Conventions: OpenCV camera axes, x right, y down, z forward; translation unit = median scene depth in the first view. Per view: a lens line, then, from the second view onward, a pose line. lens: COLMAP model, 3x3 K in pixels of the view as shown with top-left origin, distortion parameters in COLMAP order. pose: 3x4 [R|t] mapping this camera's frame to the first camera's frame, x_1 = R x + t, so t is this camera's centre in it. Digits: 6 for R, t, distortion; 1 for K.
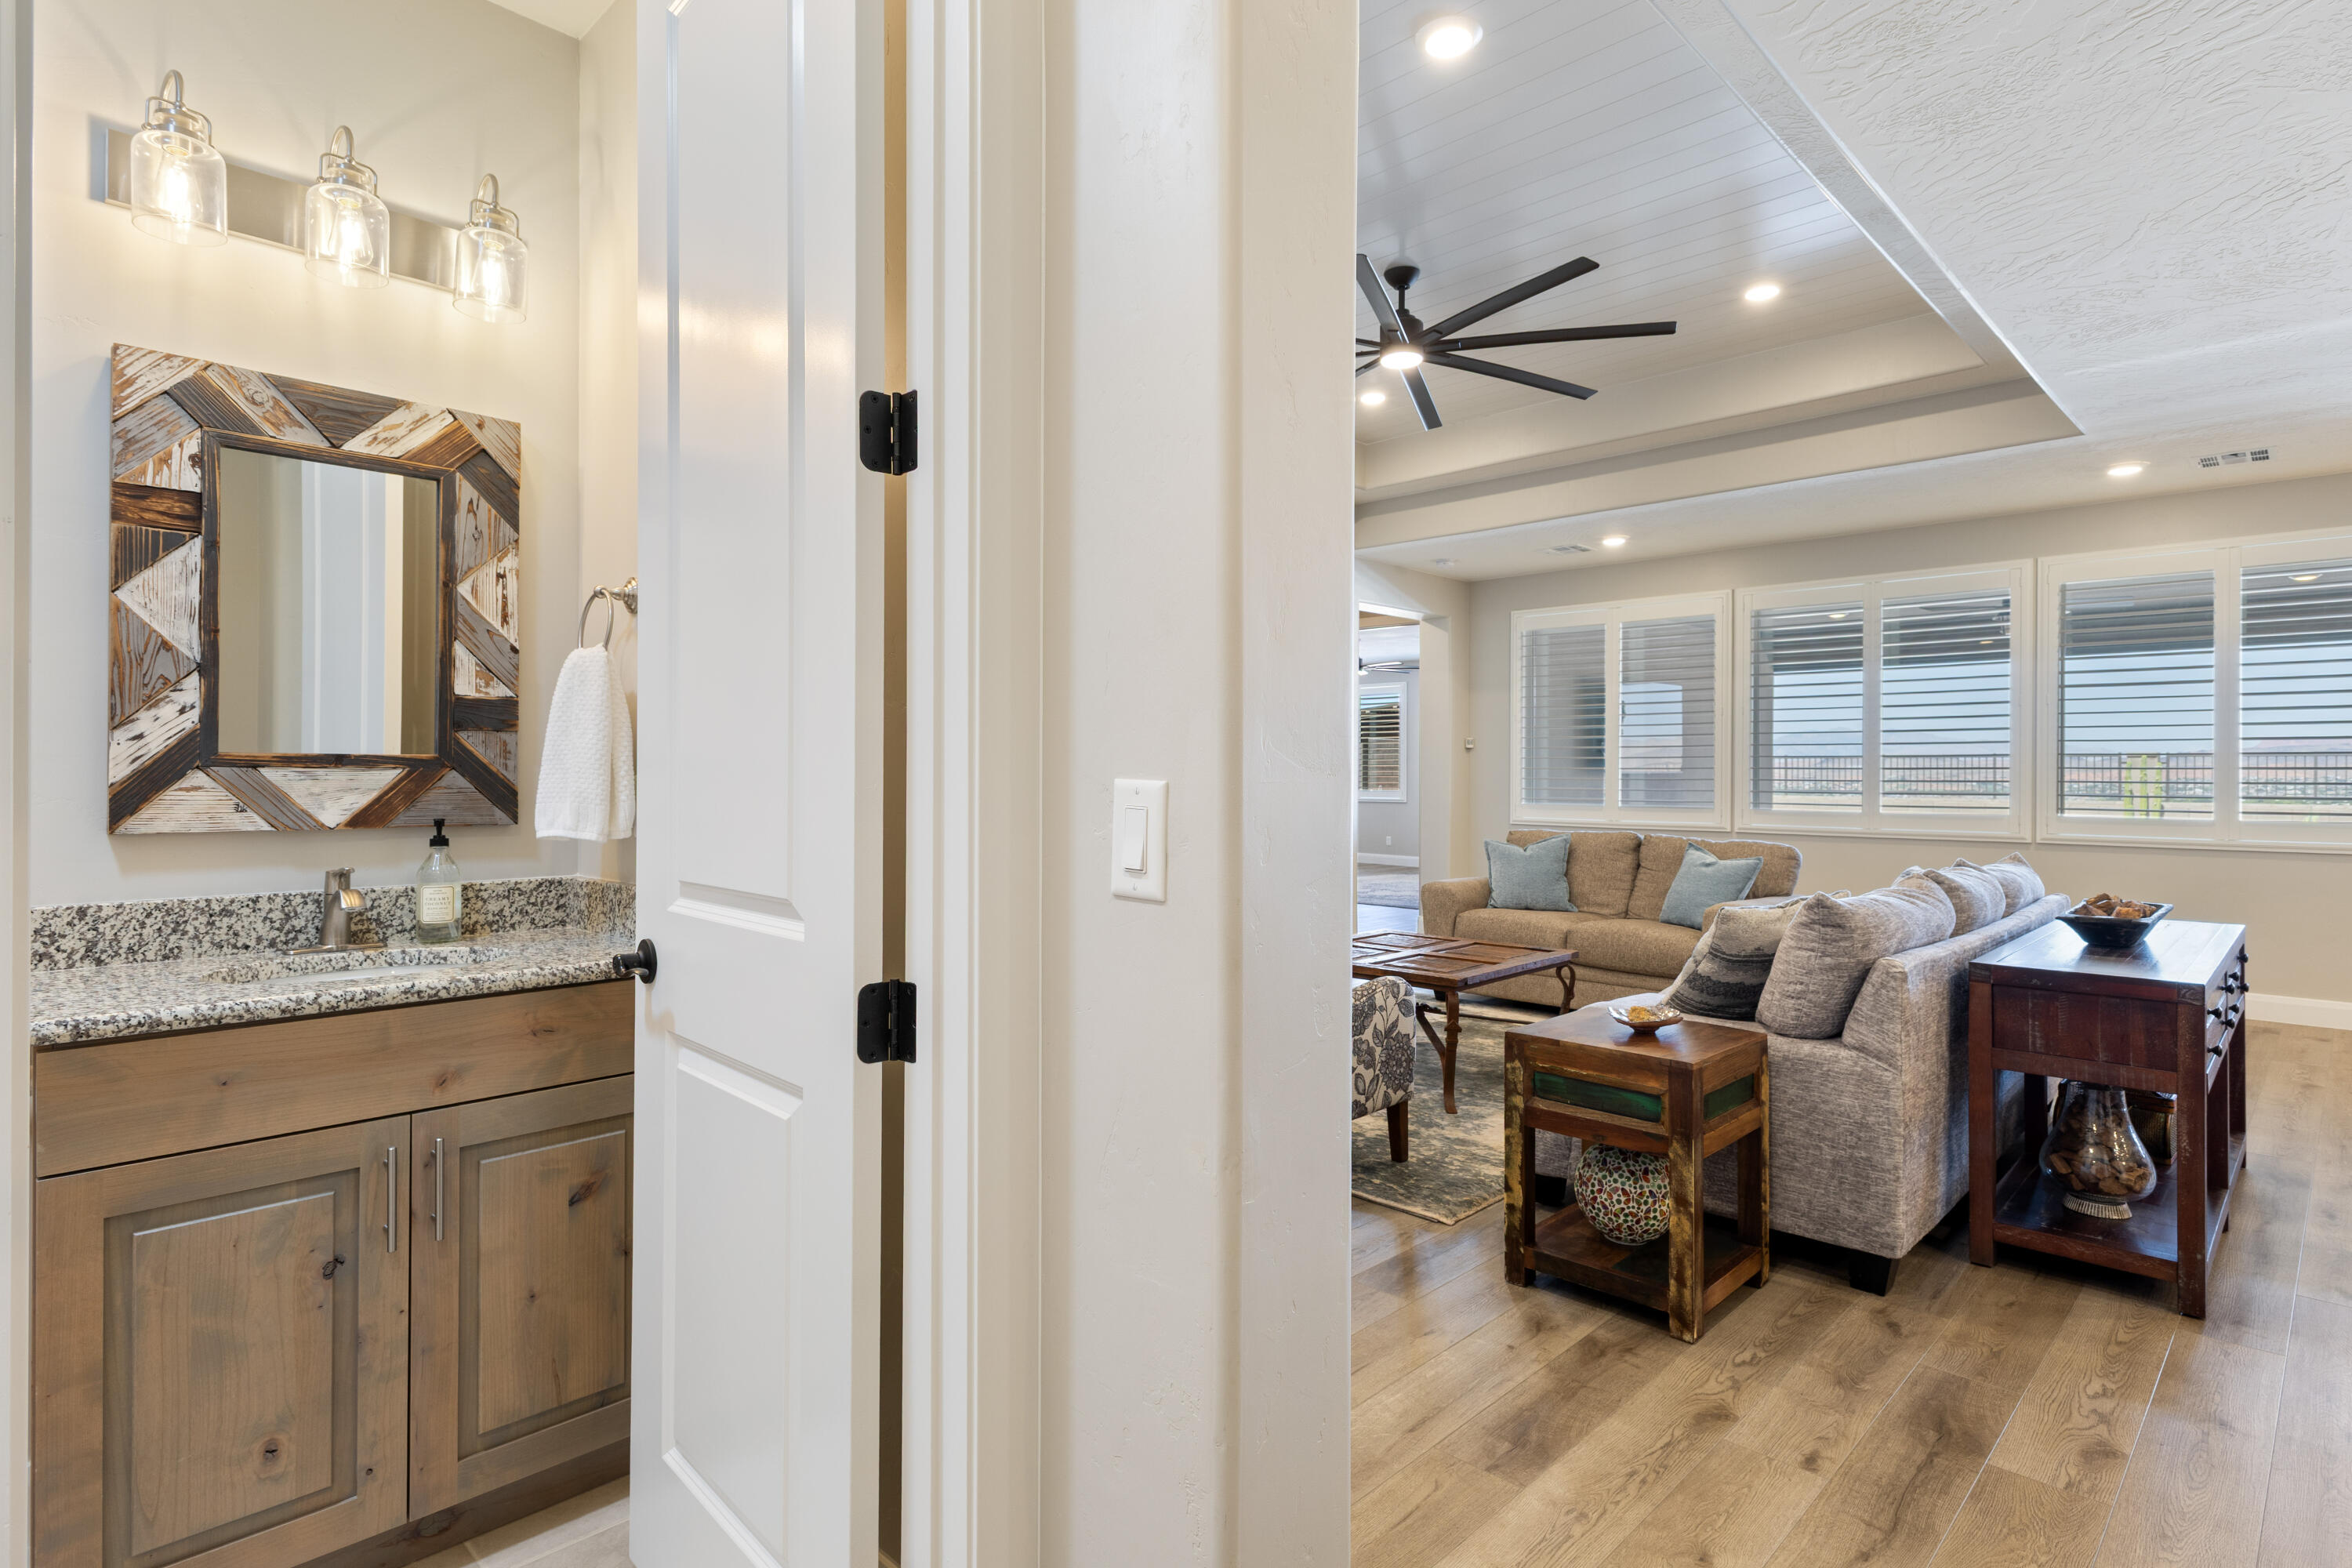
lens RADIAL K [[1231.7, 0, 1190.2], [0, 1231.7, 781.8], [0, 0, 1]] dist [0.016685, 0.000825]
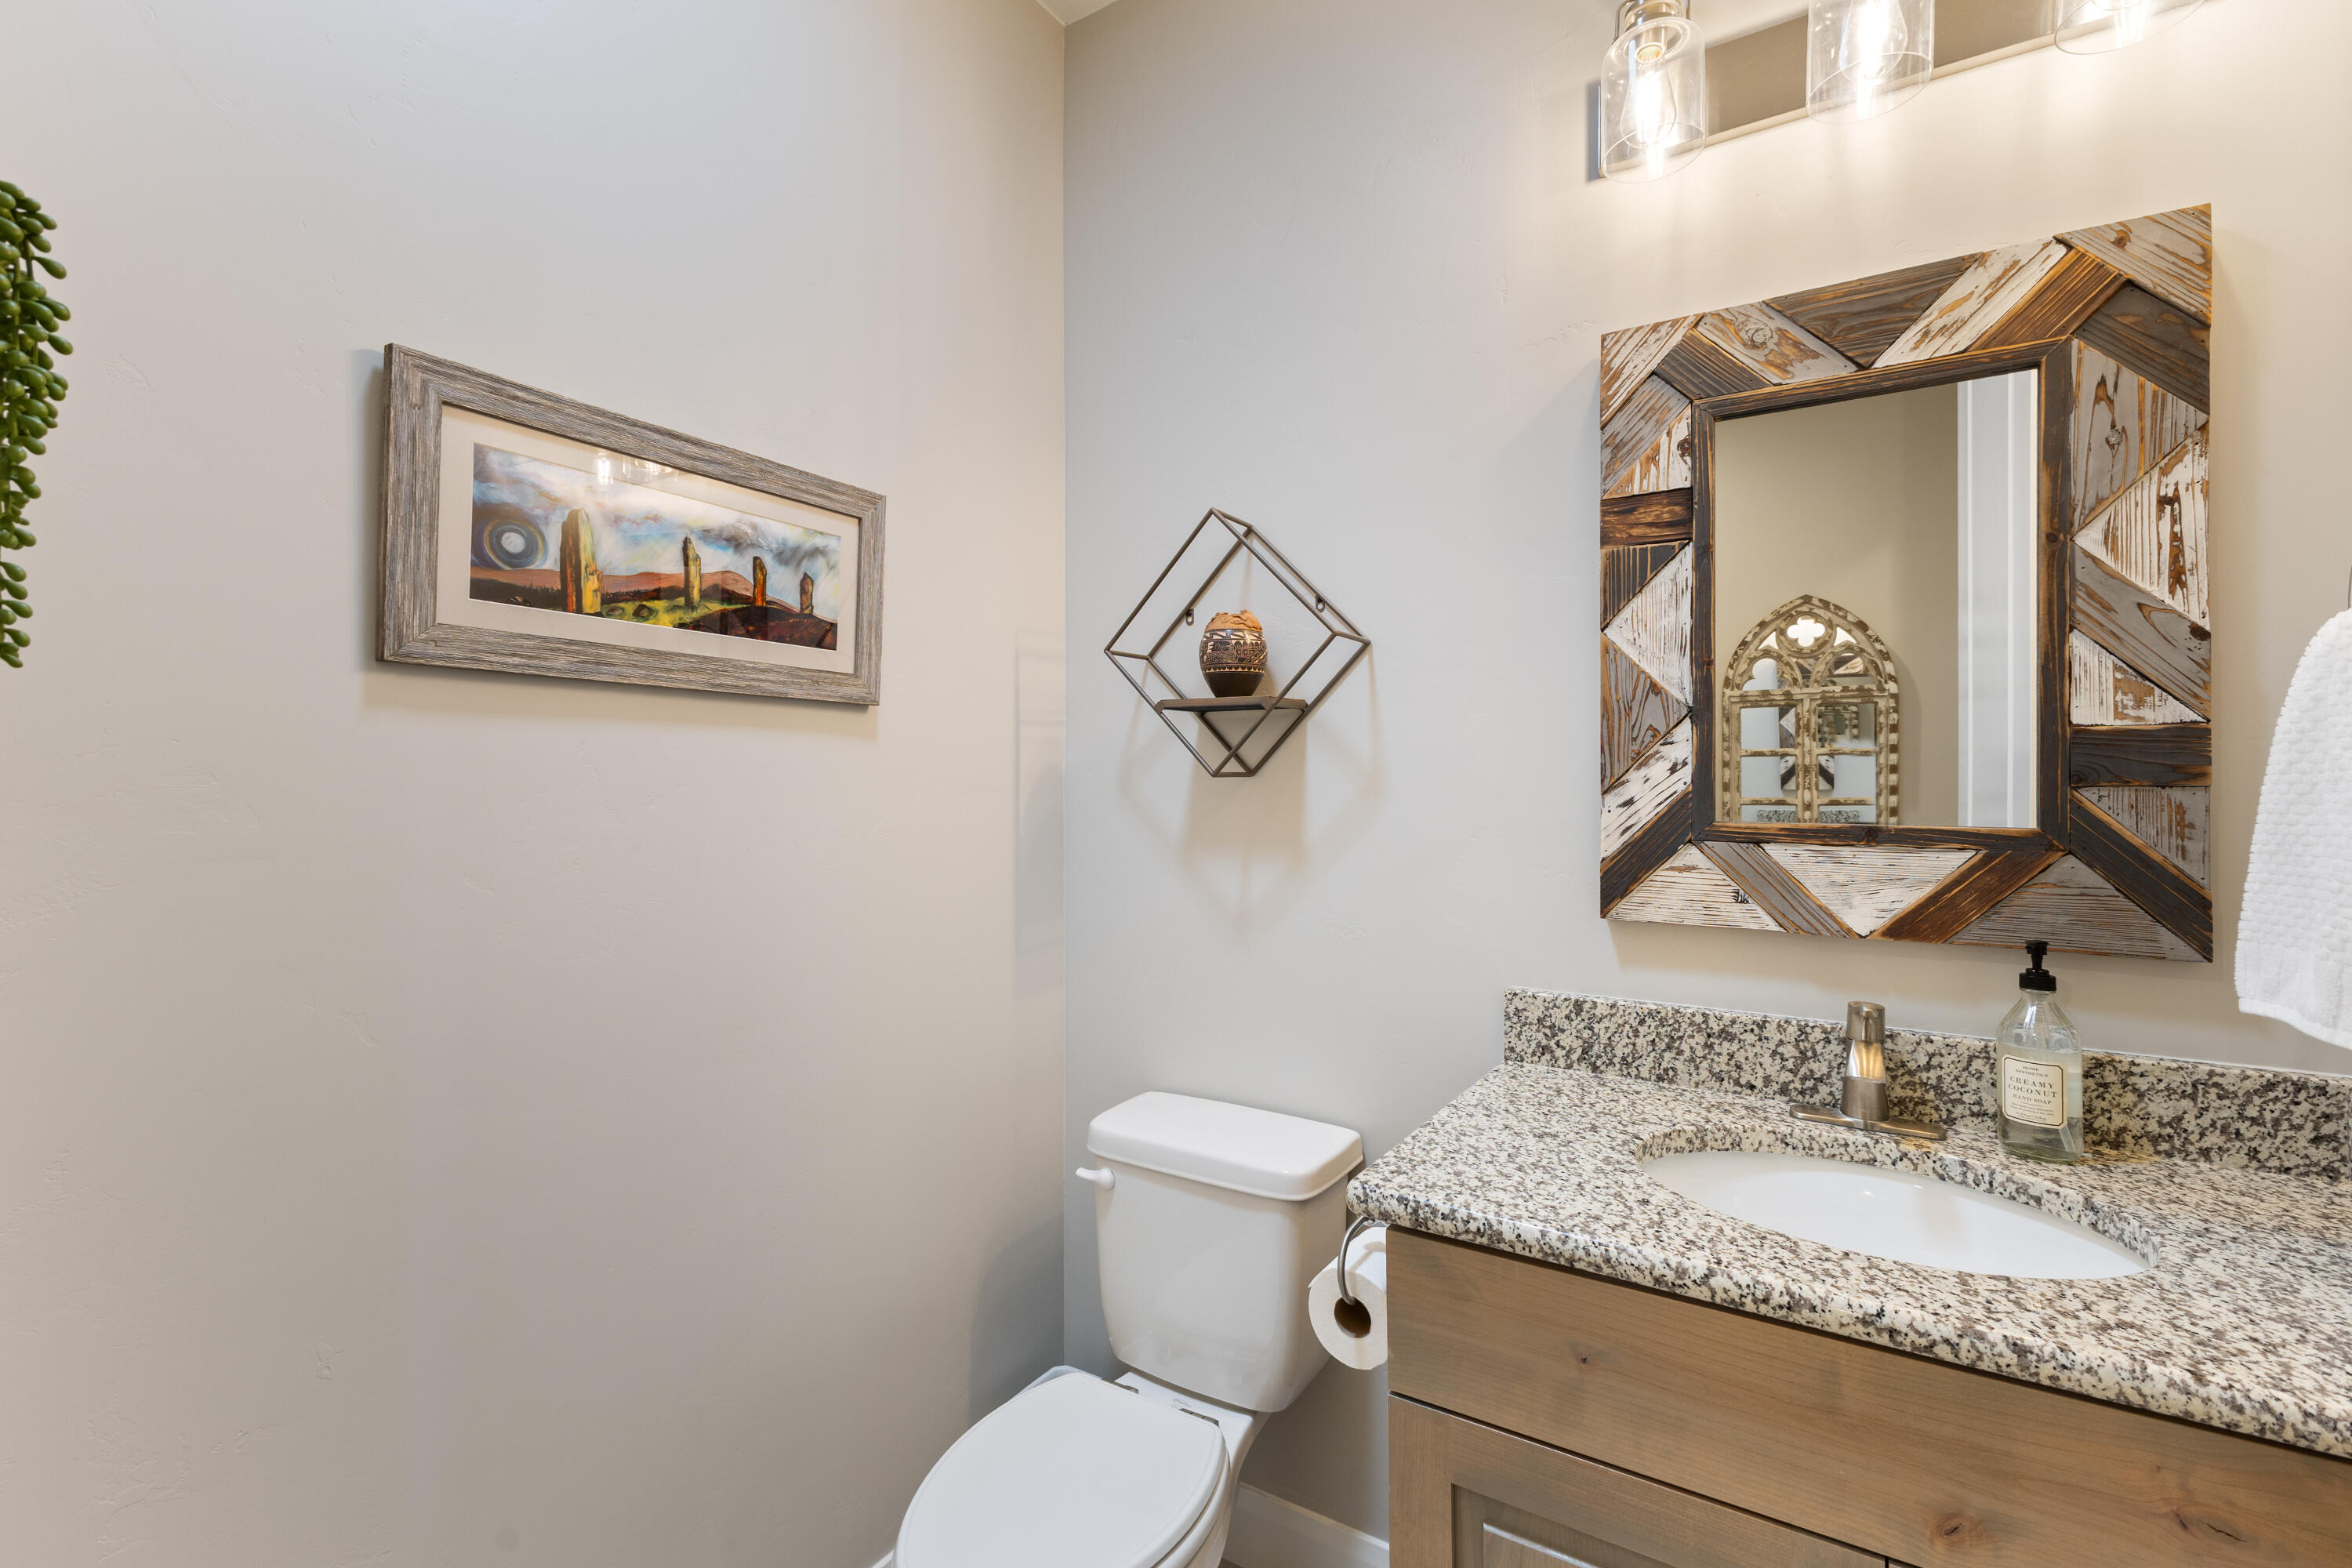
lens RADIAL K [[1032.3, 0, 1169.8], [0, 1032.3, 766.4], [0, 0, 1]] dist [0.014405, -0.006391]
pose [[0.208993, -0.015029, -0.977802, -0.225763], [-0.005410, 0.999849, -0.016525, -0.044211], [0.977902, 0.008743, 0.208881, 0.528971]]
